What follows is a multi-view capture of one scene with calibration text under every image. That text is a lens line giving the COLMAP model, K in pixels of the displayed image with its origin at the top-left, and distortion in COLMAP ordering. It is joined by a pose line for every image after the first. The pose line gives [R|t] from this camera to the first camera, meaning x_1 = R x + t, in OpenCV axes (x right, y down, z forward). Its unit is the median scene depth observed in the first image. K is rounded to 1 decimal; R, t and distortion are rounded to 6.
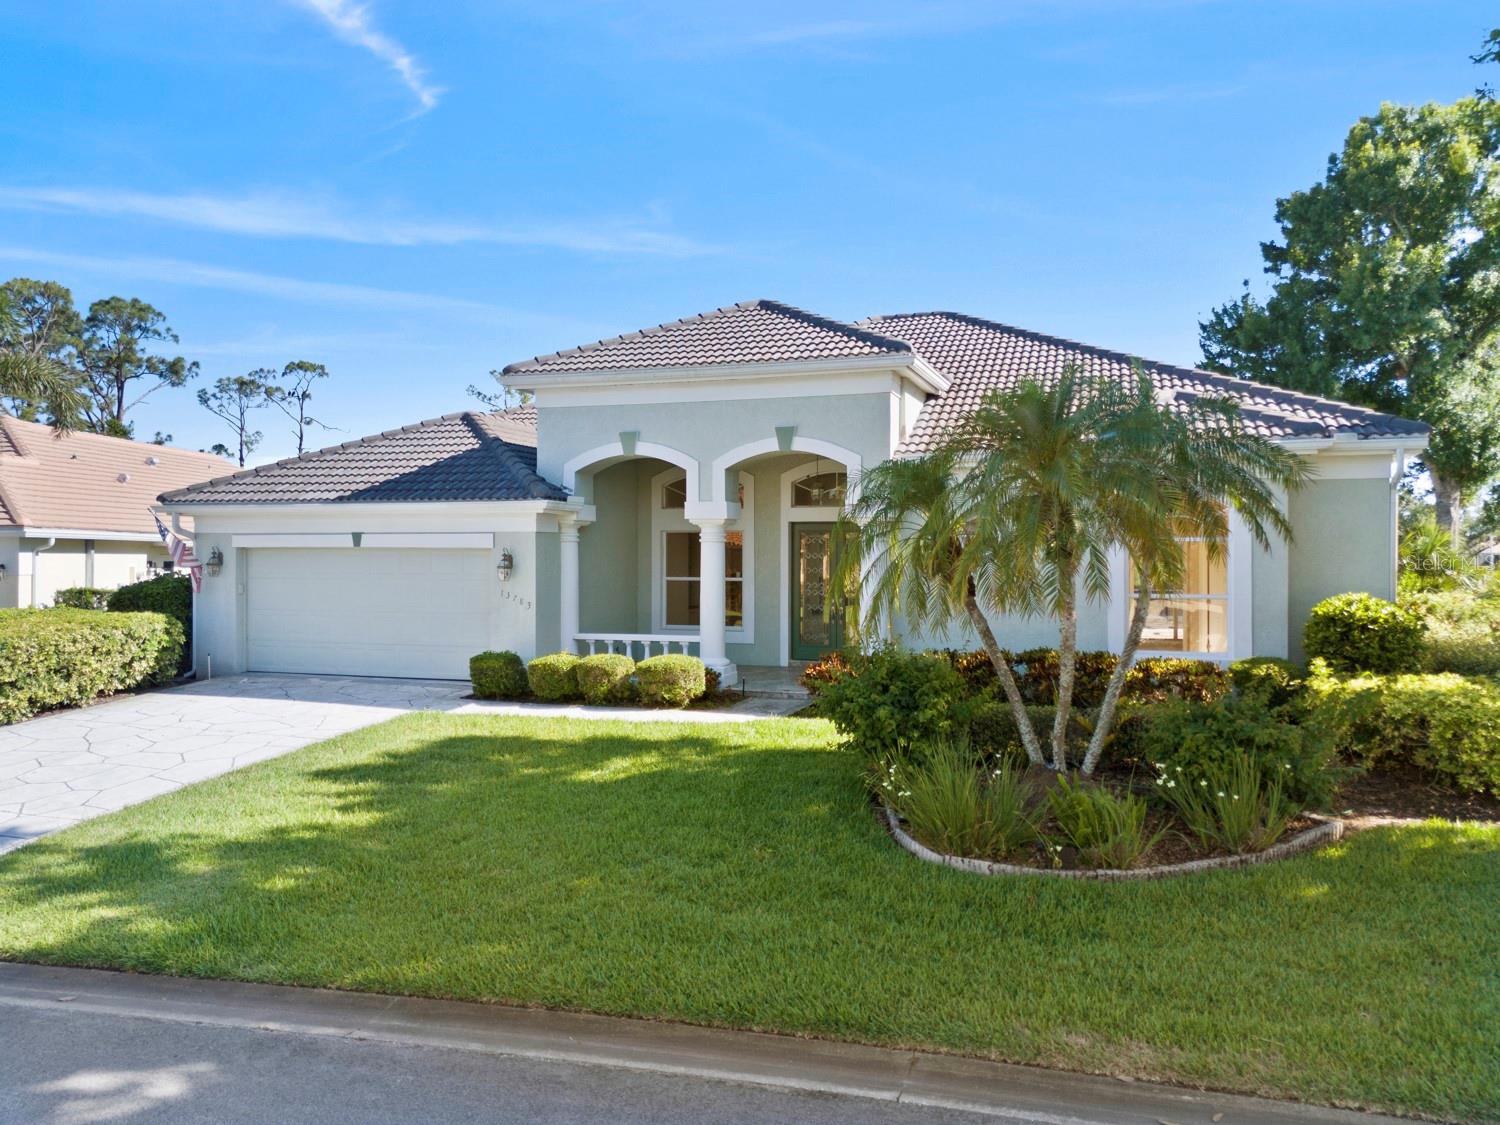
lens RADIAL K [[1128.4, 0, 744.5], [0, 1128.4, 563.9], [0, 0, 1]] dist [0.052626, -0.039244]
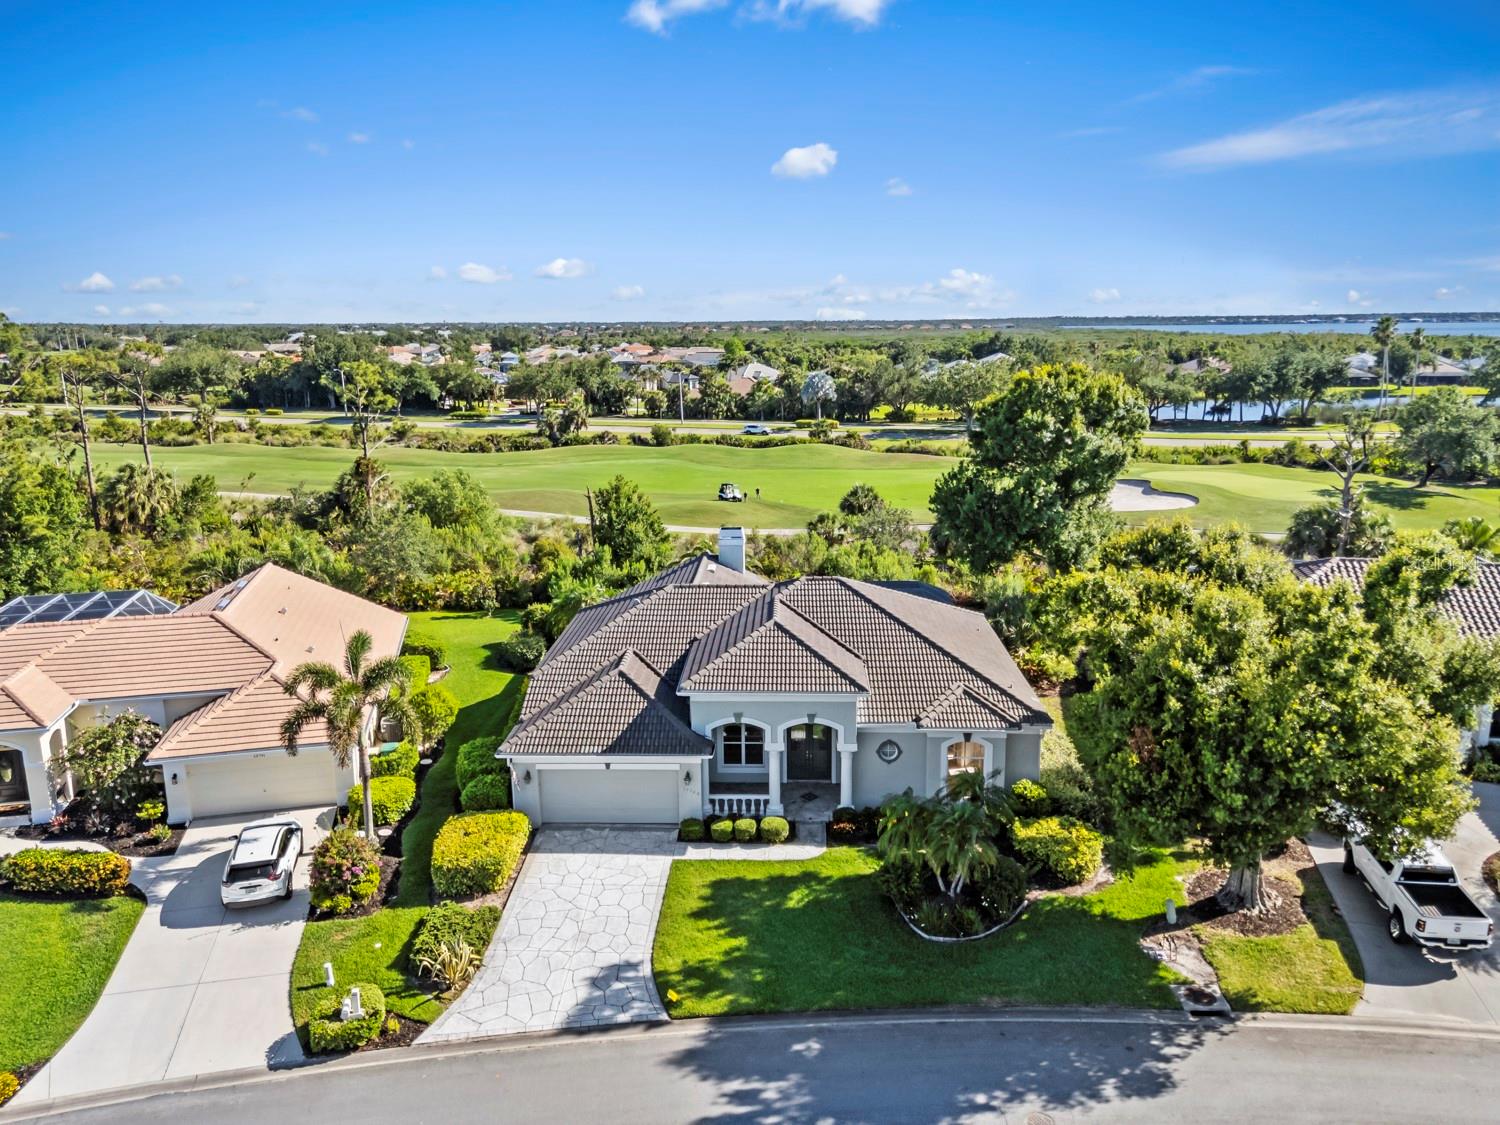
lens RADIAL K [[1128.4, 0, 744.5], [0, 1128.4, 563.9], [0, 0, 1]] dist [0.052626, -0.039244]
pose [[0.959184, -0.072499, 0.273331, -0.715665], [0.013736, 0.977381, 0.211040, -0.926247], [-0.282449, -0.198671, 0.938484, -1.095277]]
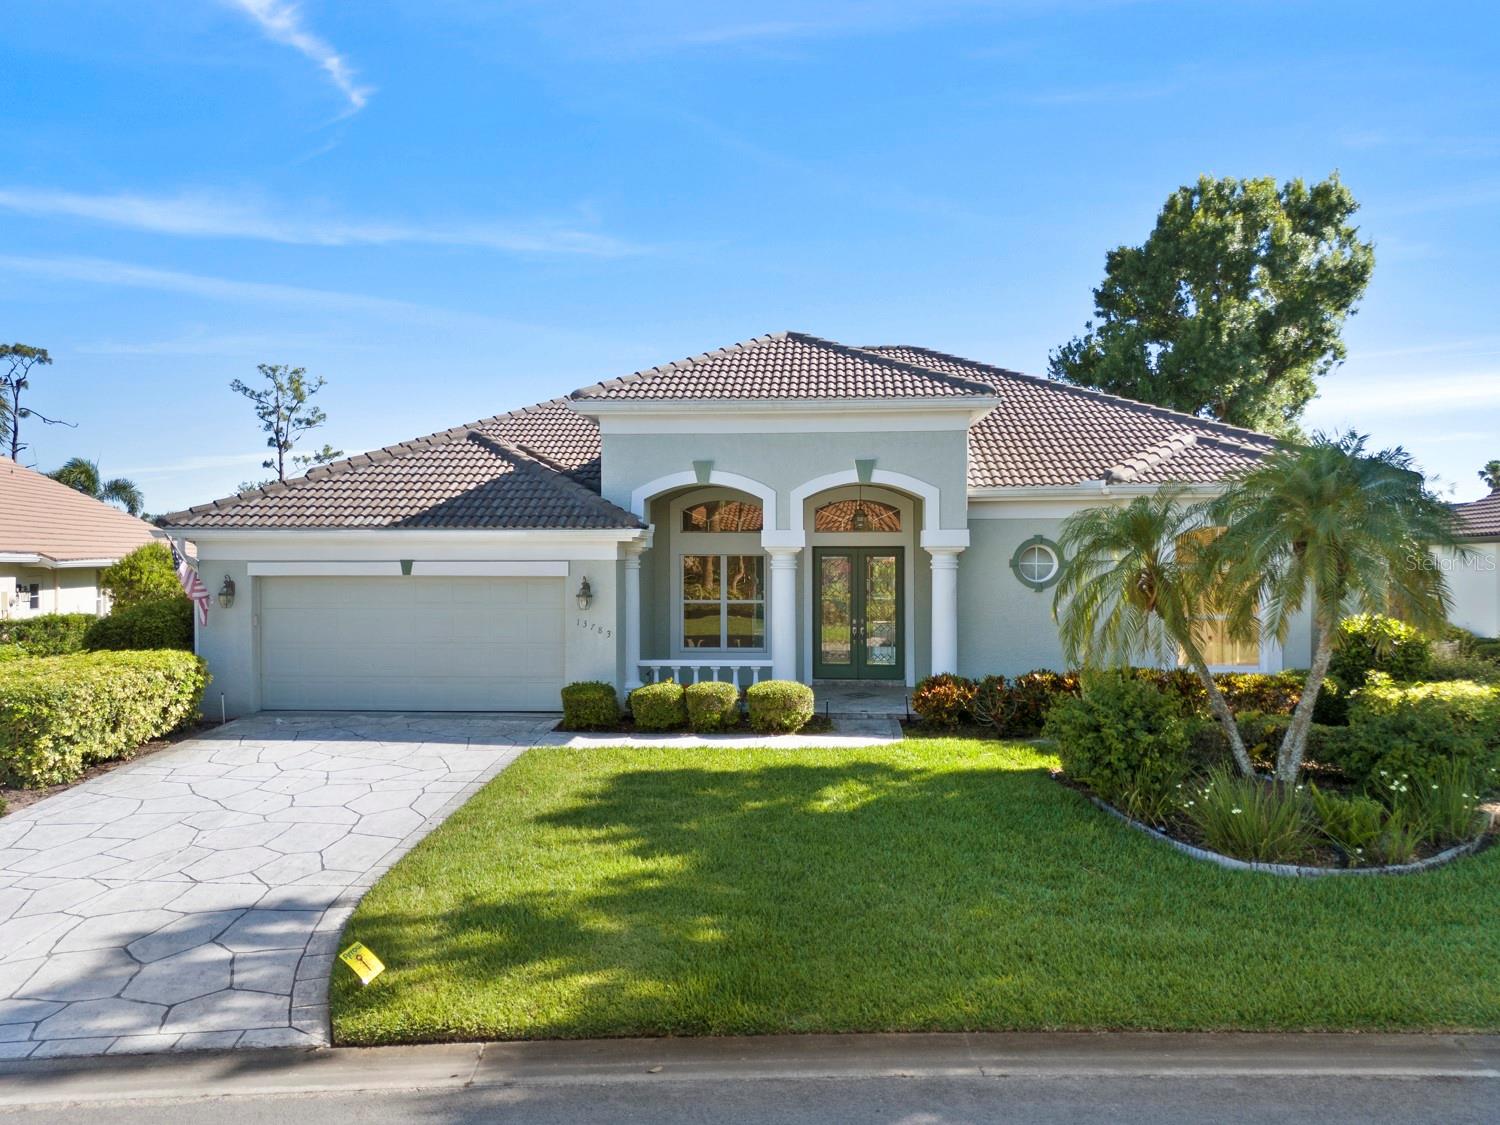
lens RADIAL K [[1128.4, 0, 744.5], [0, 1128.4, 563.9], [0, 0, 1]] dist [0.052626, -0.039244]
pose [[0.967057, -0.004640, 0.254518, -0.342370], [0.005070, 0.999987, -0.001033, -0.024349], [-0.254510, 0.002290, 0.967067, 0.014618]]
